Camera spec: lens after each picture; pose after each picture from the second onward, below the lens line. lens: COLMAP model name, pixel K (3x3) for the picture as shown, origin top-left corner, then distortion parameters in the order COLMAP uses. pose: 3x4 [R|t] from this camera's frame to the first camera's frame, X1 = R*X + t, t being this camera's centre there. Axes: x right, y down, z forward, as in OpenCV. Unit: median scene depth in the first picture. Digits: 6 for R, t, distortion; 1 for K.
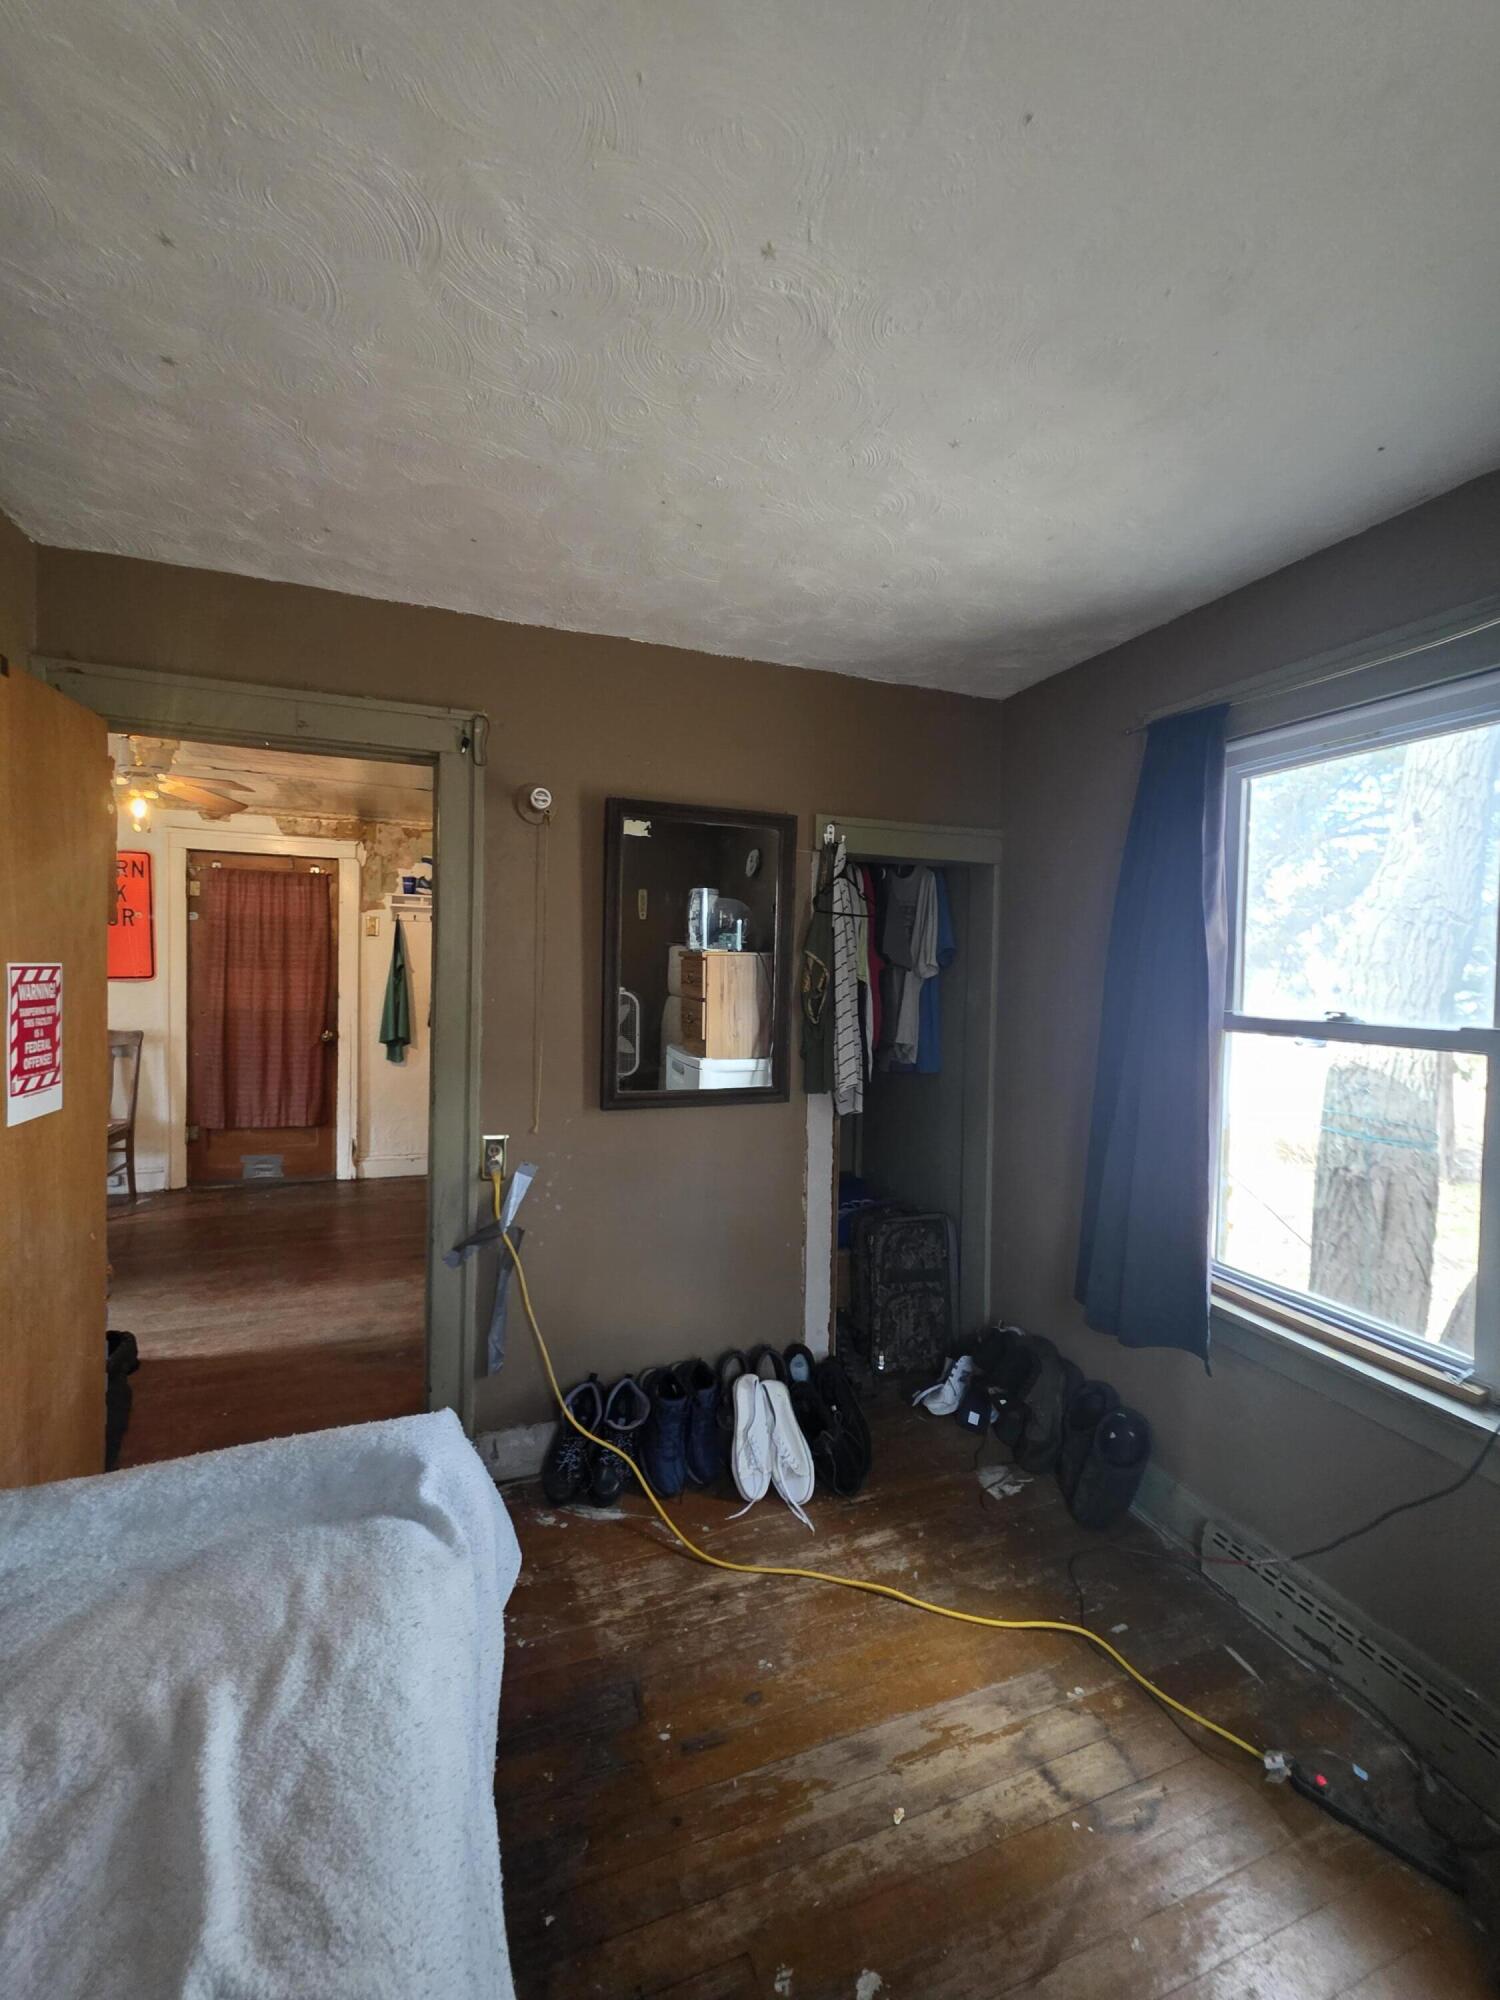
lens RADIAL K [[805.6, 0, 691.8], [0, 805.6, 990.4], [0, 0, 1]] dist [-0.000242, -0.000081]
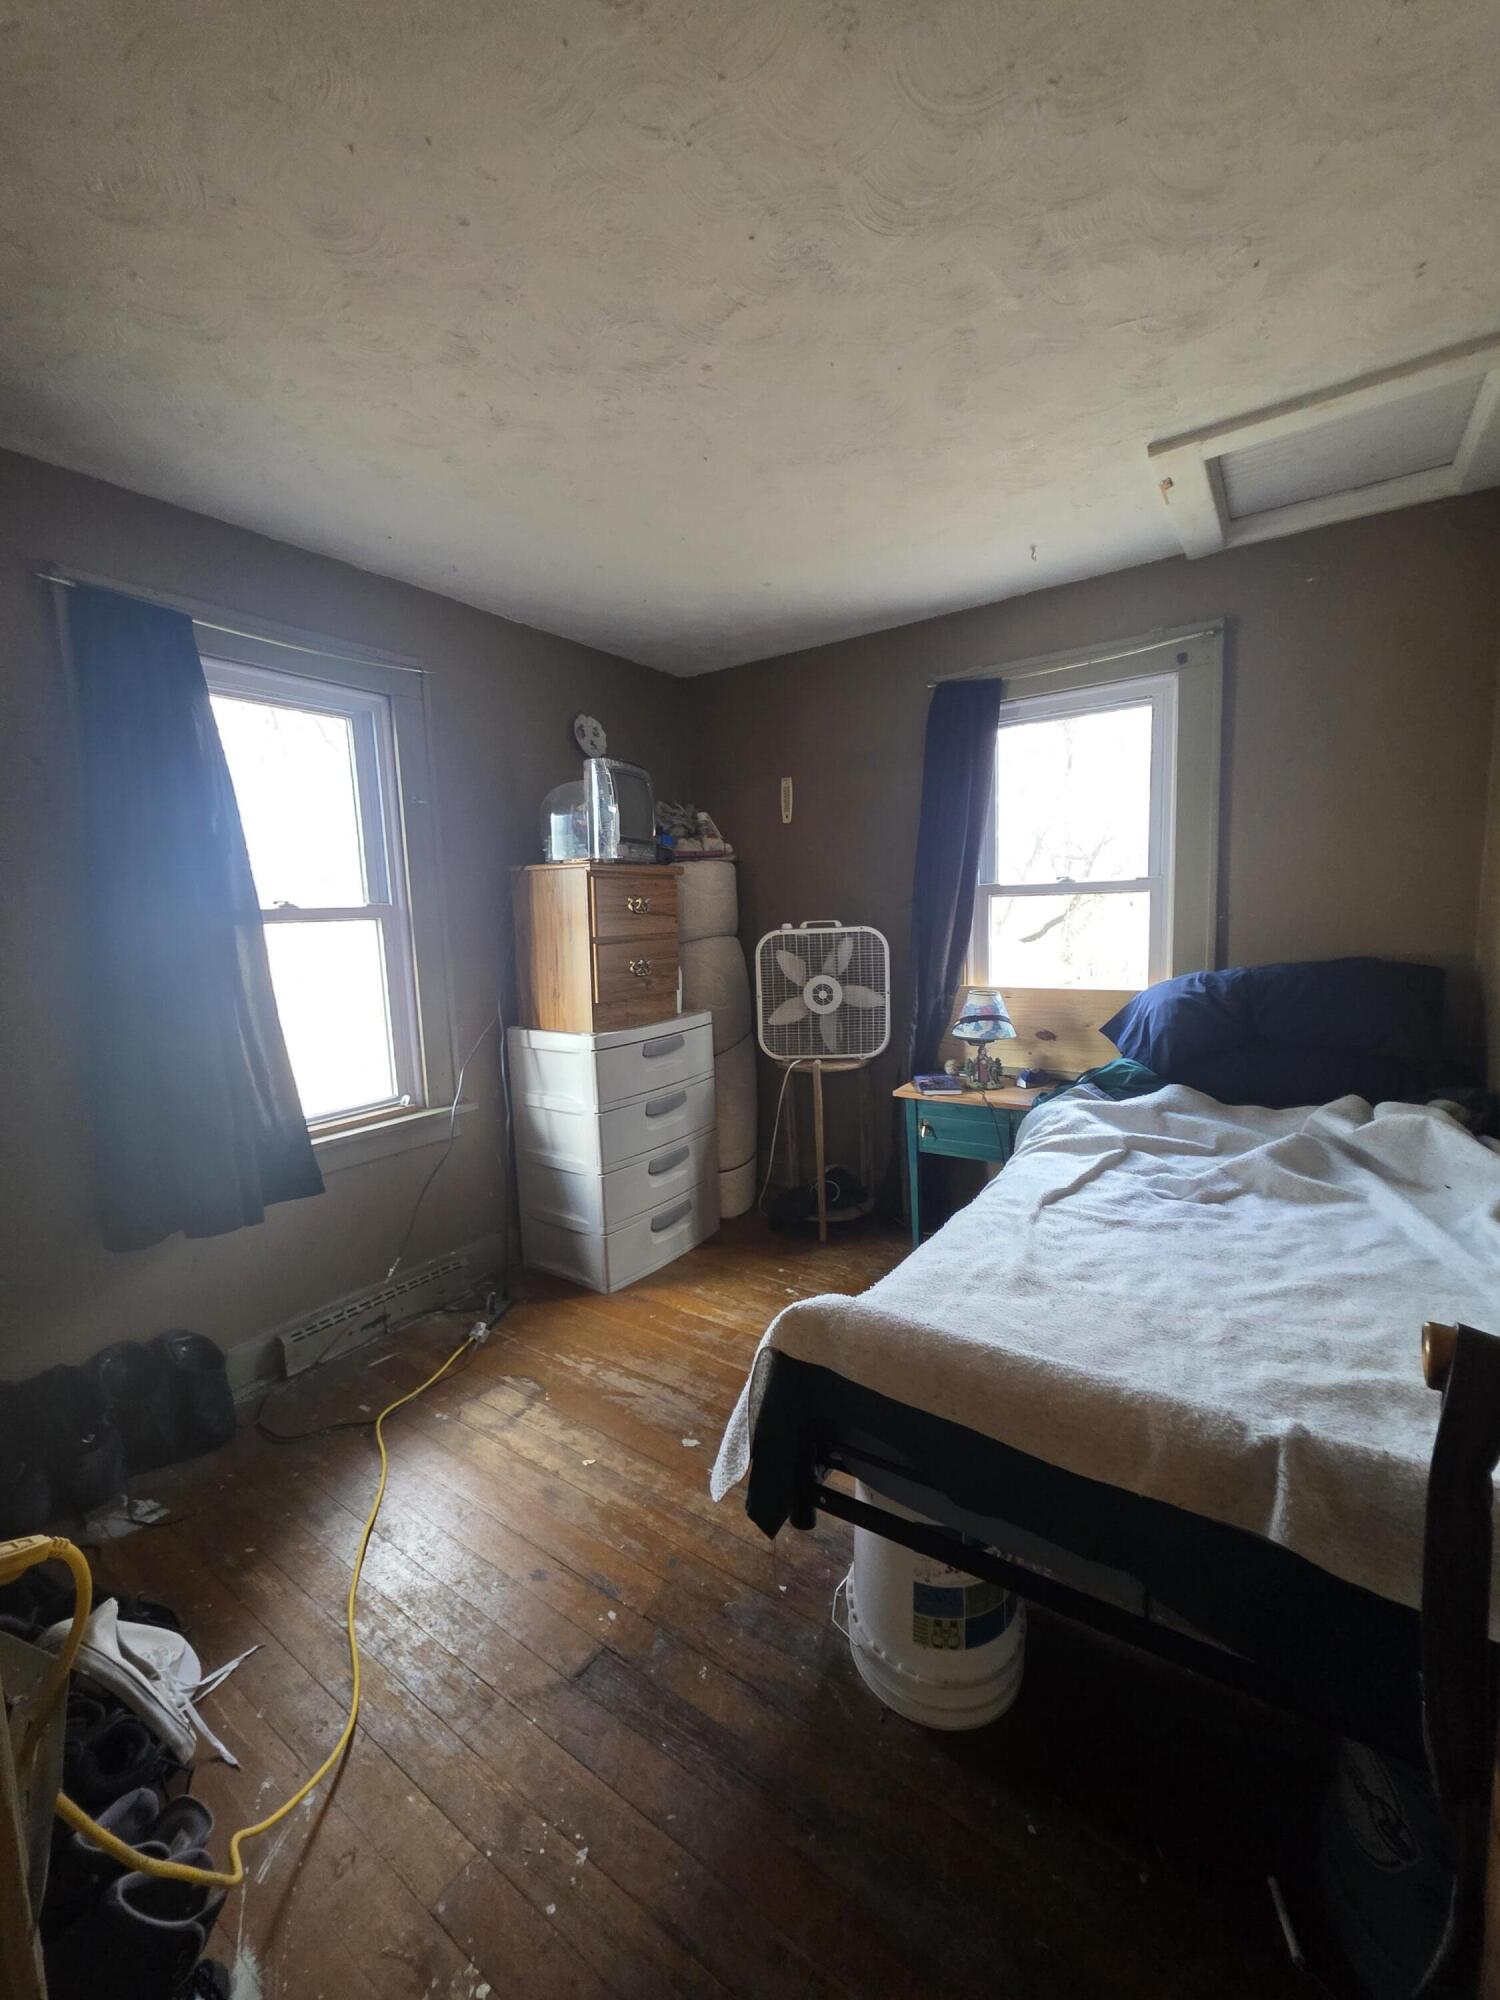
lens RADIAL K [[805.6, 0, 740.5], [0, 805.6, 992.9], [0, 0, 1]] dist [-0.000242, -0.000081]
pose [[-0.608989, -0.086290, 0.788471, -0.968638], [0.044587, 0.988769, 0.142648, -0.005612], [-0.791925, 0.122027, -0.598301, 1.528837]]
